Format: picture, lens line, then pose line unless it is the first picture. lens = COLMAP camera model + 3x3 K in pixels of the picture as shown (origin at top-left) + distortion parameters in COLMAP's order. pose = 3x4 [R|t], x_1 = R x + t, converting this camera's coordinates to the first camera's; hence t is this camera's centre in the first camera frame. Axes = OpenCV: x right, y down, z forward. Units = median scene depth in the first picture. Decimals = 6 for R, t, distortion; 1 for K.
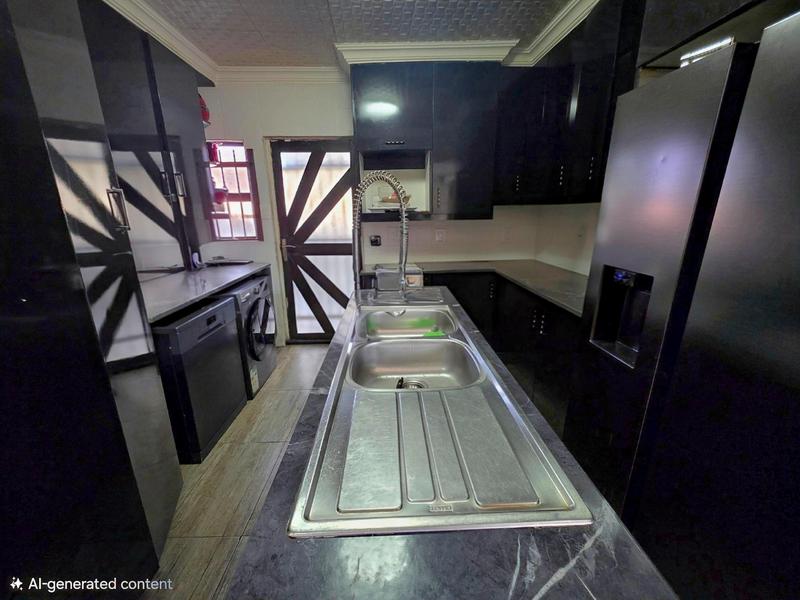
lens RADIAL K [[321.5, 0, 399.3], [0, 321.5, 296.8], [0, 0, 1]] dist [-0.001567, -0.000043]
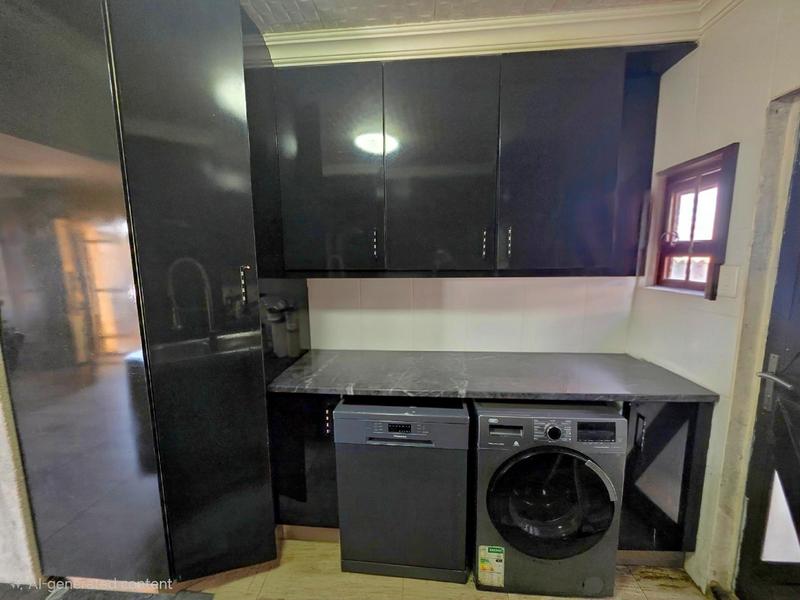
lens RADIAL K [[319.2, 0, 400.0], [0, 319.2, 296.7], [0, 0, 1]] dist [0.001501, 0.000140]
pose [[-0.114565, 0.138522, -0.983711, 0.051018], [-0.249630, 0.954443, 0.163473, -0.209512], [0.961540, 0.264292, -0.074766, 0.626740]]
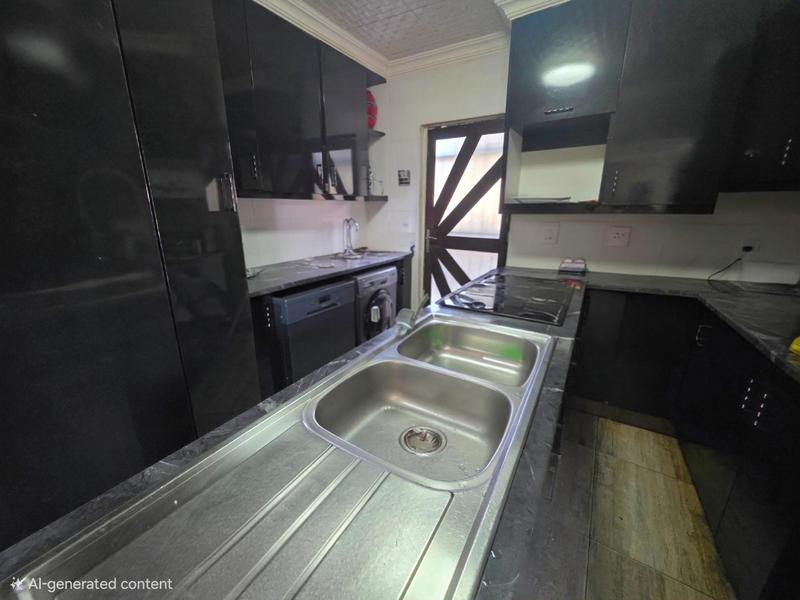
lens RADIAL K [[319.2, 0, 400.0], [0, 319.2, 296.7], [0, 0, 1]] dist [0.001501, 0.000140]
pose [[0.831745, 0.162108, -0.530962, 0.127426], [-0.153810, 0.986266, 0.060176, -0.025584], [0.533425, 0.031616, 0.845256, 0.144136]]
